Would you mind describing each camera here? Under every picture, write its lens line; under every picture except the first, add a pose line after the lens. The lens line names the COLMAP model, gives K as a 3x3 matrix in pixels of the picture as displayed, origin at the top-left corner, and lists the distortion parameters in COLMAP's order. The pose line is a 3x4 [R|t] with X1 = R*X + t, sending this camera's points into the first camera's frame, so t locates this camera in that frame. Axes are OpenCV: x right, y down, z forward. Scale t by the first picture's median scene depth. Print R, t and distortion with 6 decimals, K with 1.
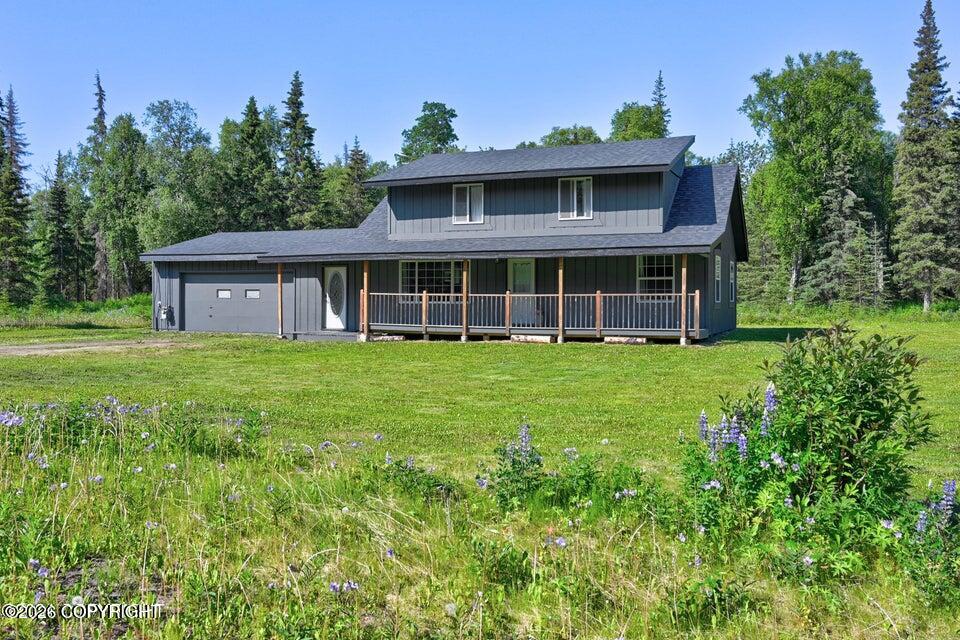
lens RADIAL K [[820.6, 0, 478.6], [0, 820.6, 321.2], [0, 0, 1]] dist [-0.001497, -0.002164]
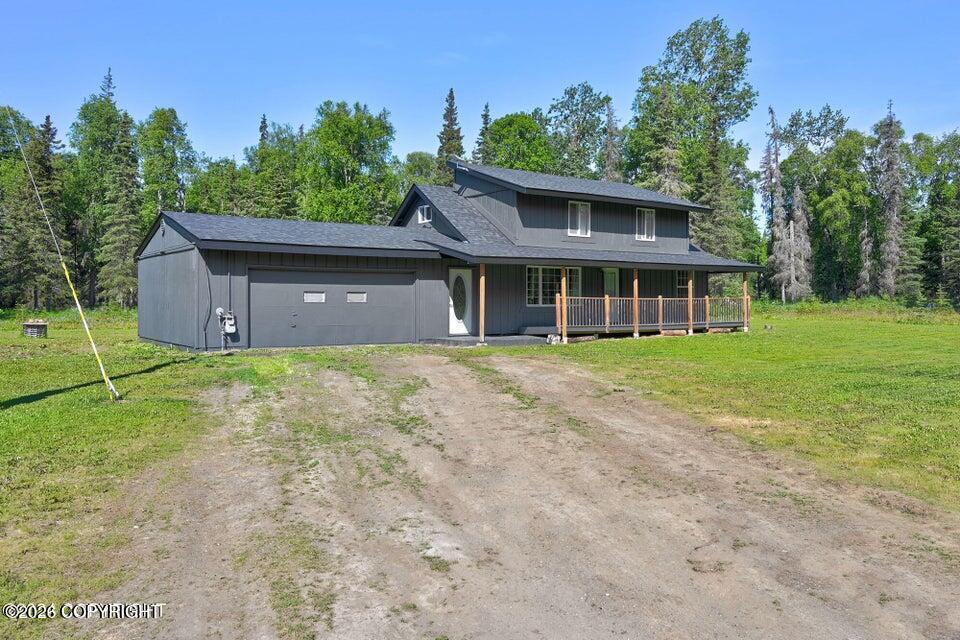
lens RADIAL K [[705.0, 0, 510.3], [0, 705.0, 297.8], [0, 0, 1]] dist [0.001662, 0.002084]
pose [[0.532154, -0.001843, 0.846646, -0.909086], [0.025578, 0.999576, -0.013901, -0.021541], [-0.846261, 0.029053, 0.531975, 0.563248]]
